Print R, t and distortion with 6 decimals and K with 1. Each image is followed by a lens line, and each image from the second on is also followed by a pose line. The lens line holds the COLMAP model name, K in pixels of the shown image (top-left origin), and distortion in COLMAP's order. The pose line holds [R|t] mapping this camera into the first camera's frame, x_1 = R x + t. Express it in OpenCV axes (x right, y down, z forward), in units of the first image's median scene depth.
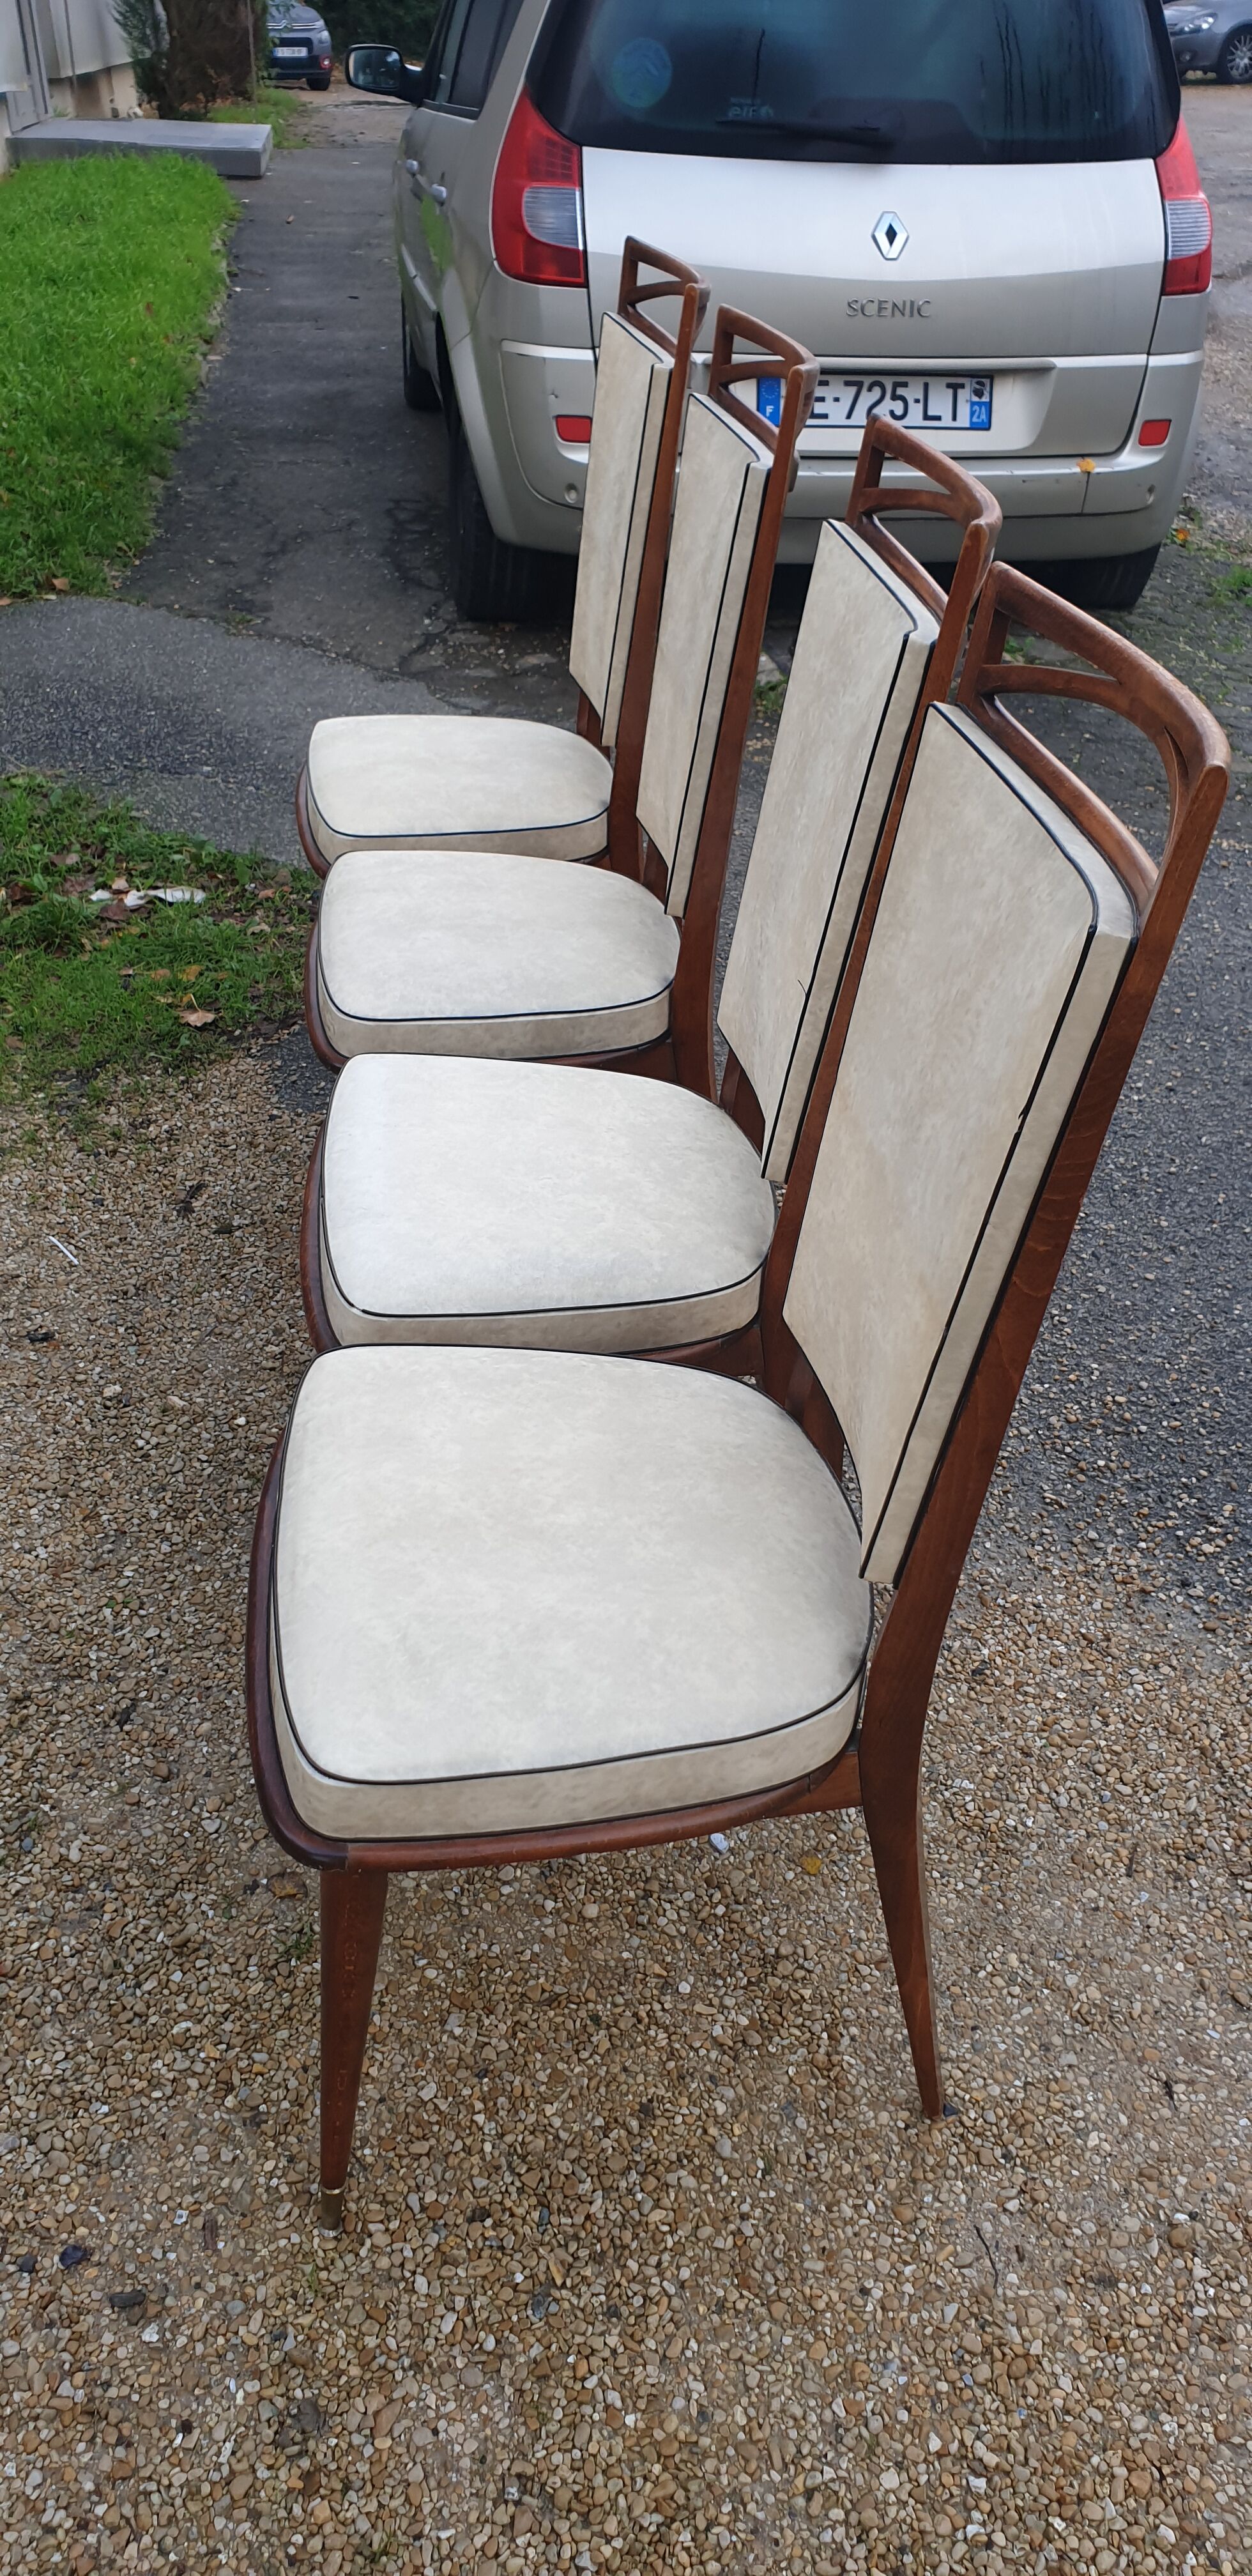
lens RADIAL K [[1984.9, 0, 626.0], [0, 1984.9, 1288.0], [0, 0, 1]] dist [-0.027350, 0.110975]
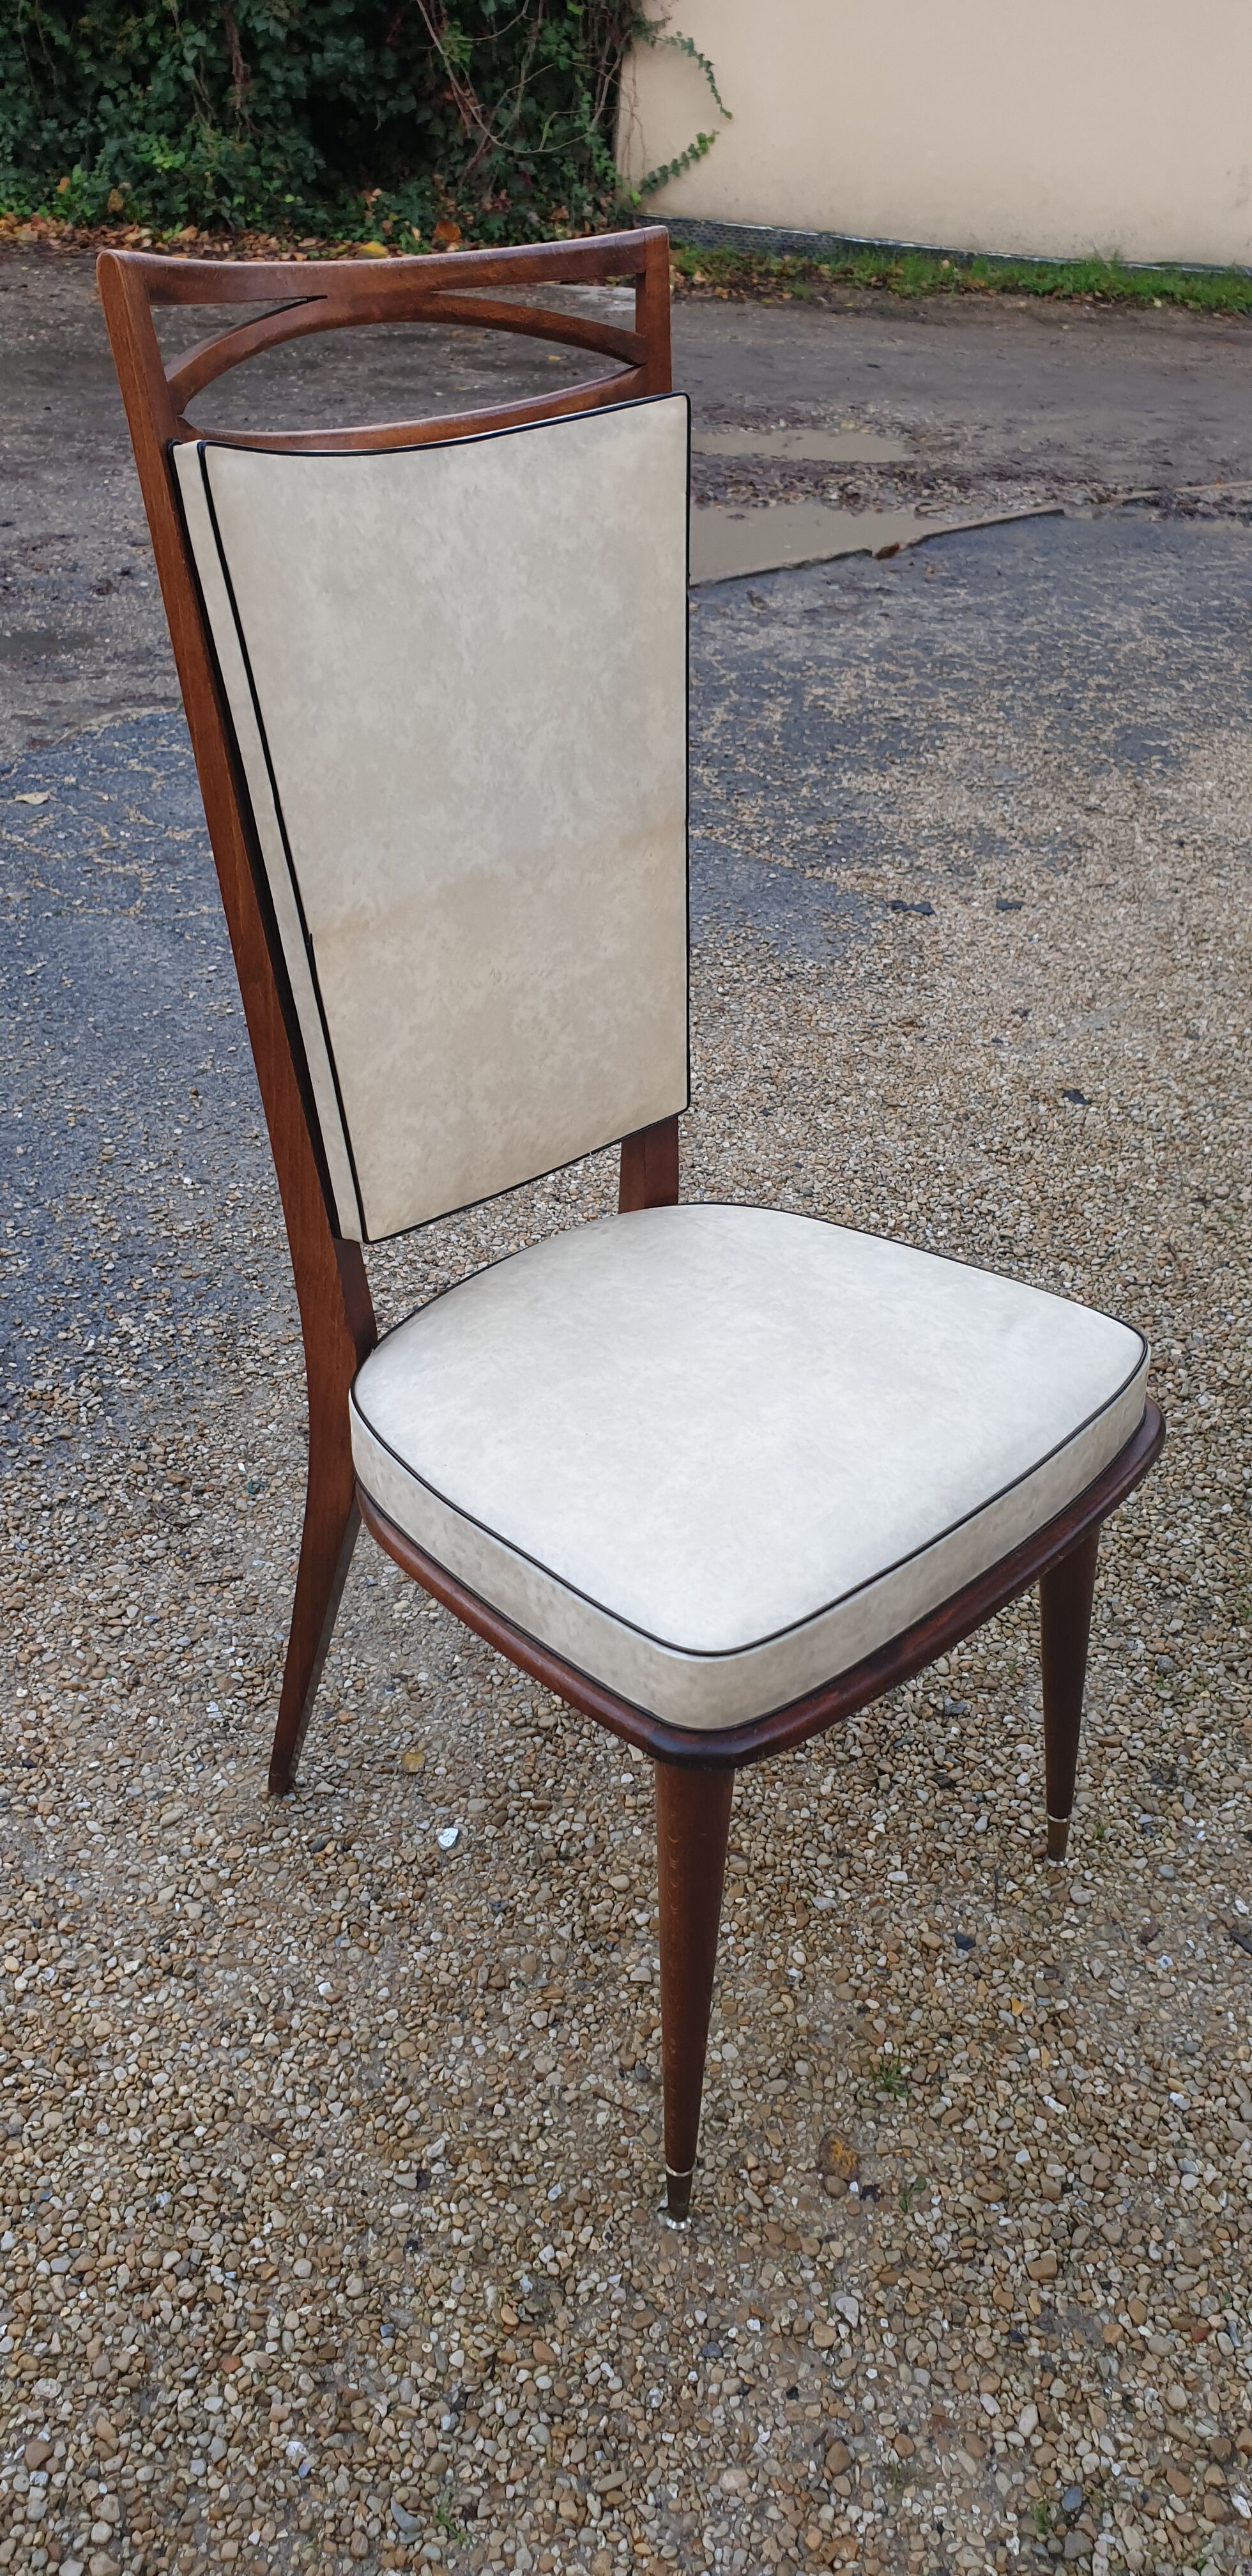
lens RADIAL K [[1984.9, 0, 626.0], [0, 1984.9, 1288.0], [0, 0, 1]] dist [-0.027350, 0.110975]
pose [[-0.632134, -0.454105, 0.627850, -0.549457], [0.376155, 0.528555, 0.761010, -0.600113], [-0.677432, 0.717229, -0.163303, 1.153869]]
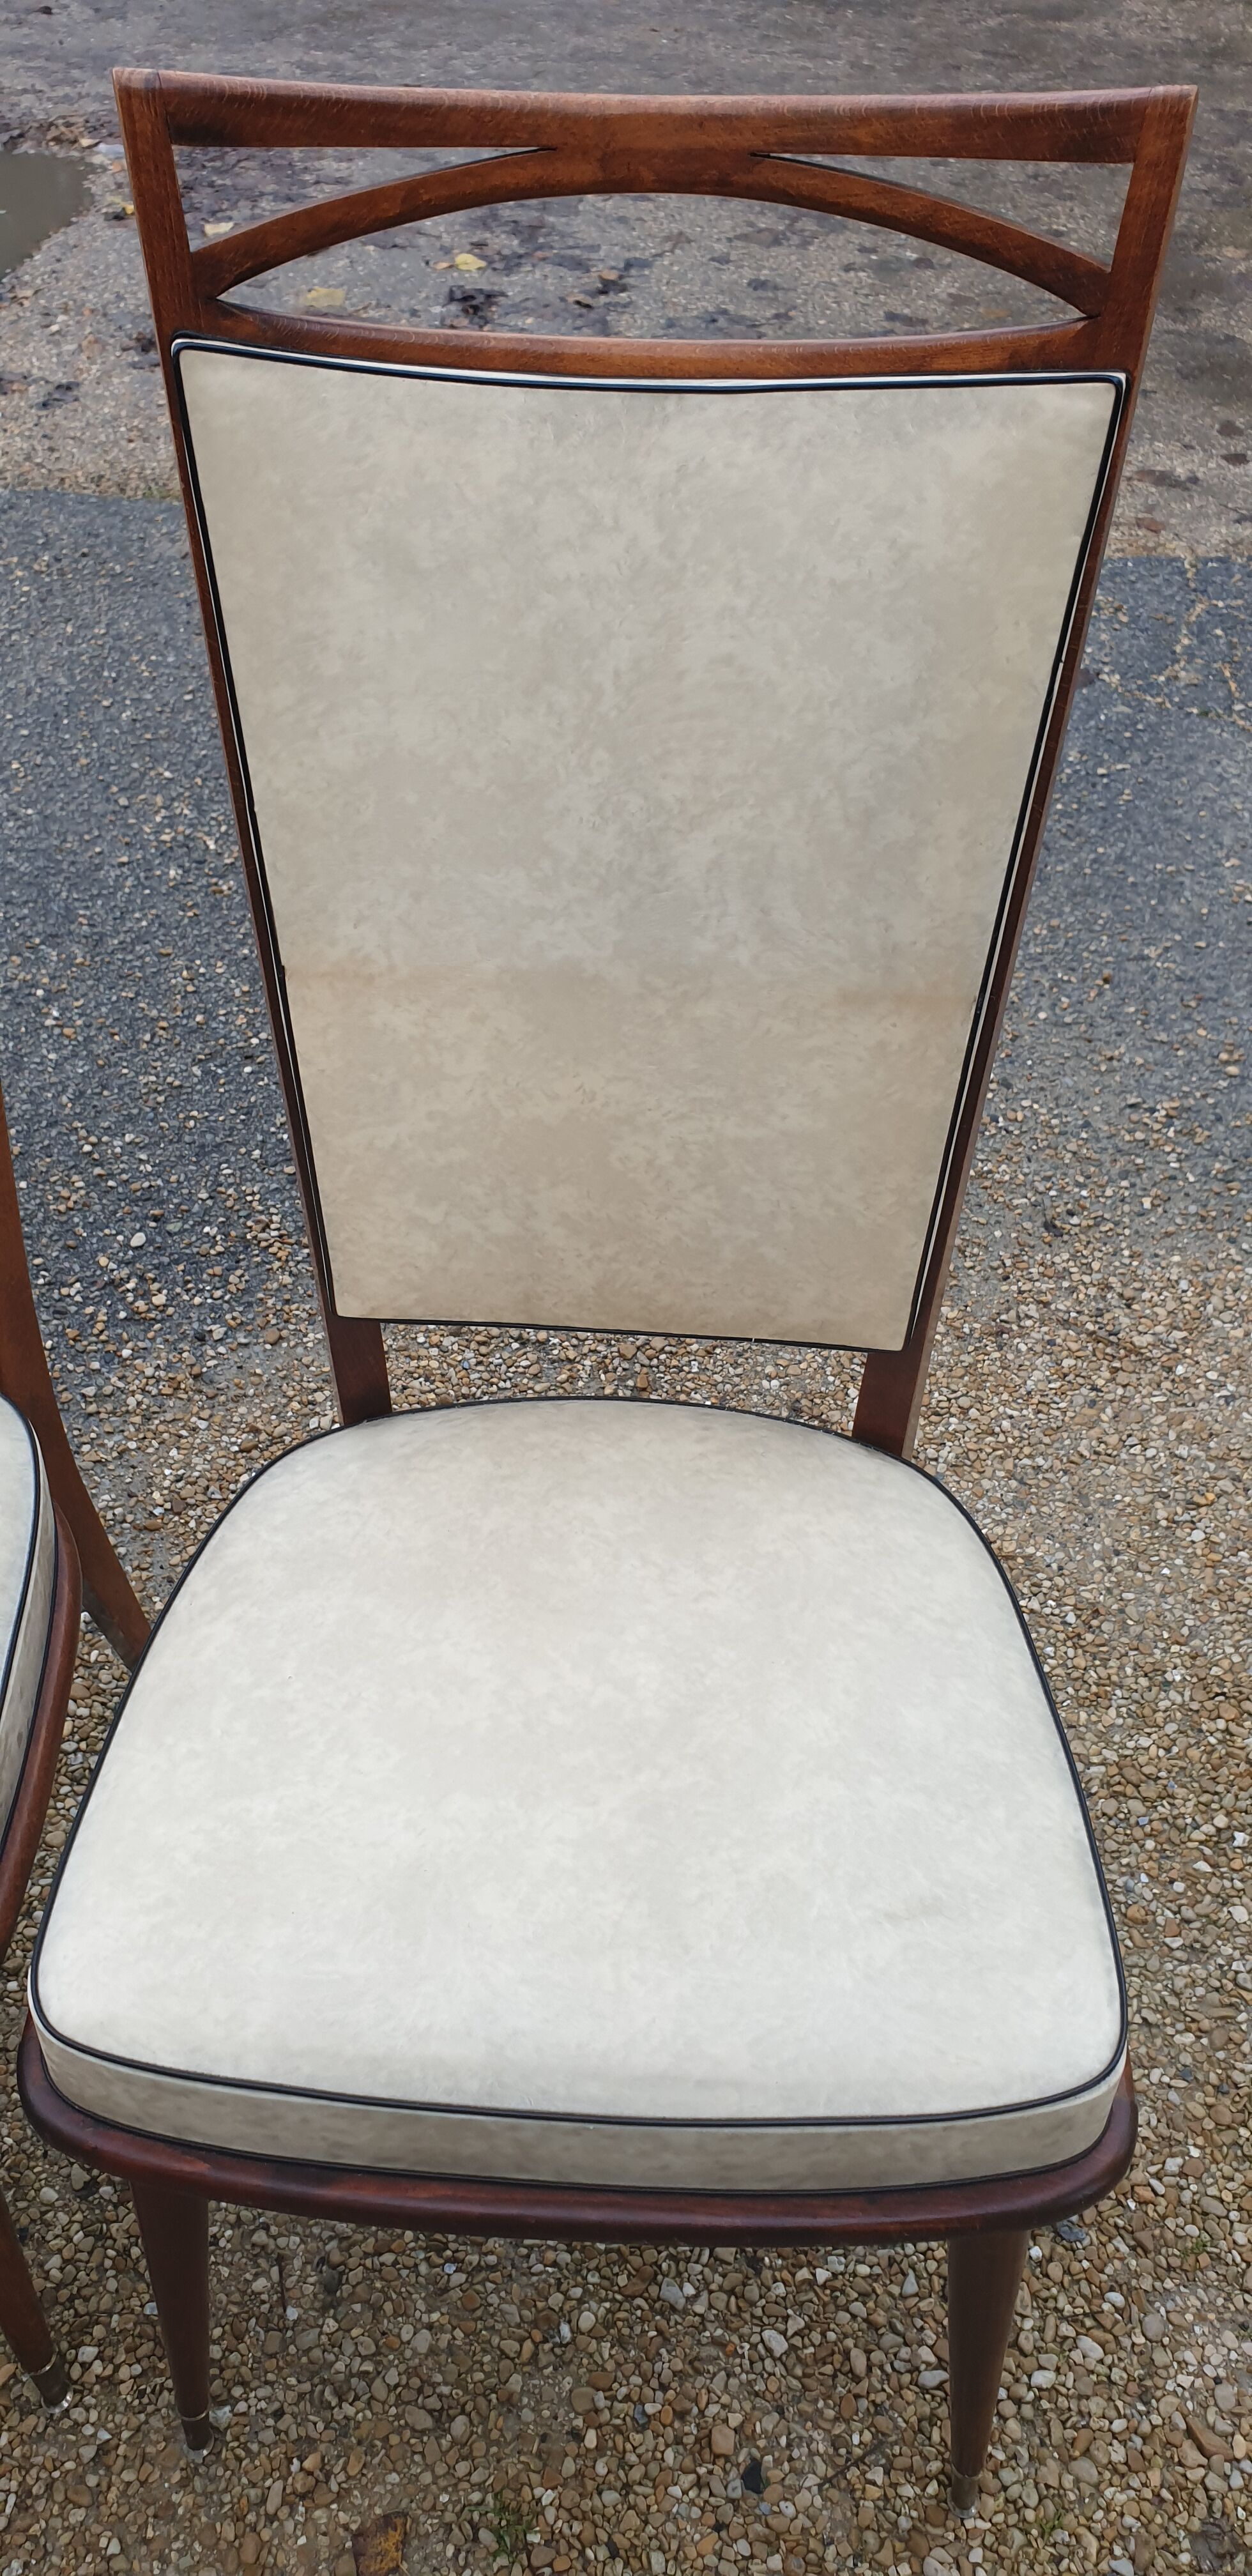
lens RADIAL K [[2015.9, 0, 626.0], [0, 2015.9, 1288.0], [0, 0, 1]] dist [0.057028, -0.012611]
pose [[0.172836, -0.689019, 0.703833, -0.421327], [0.533773, 0.666079, 0.520984, -0.327301], [-0.827776, 0.285643, 0.482902, 0.618215]]
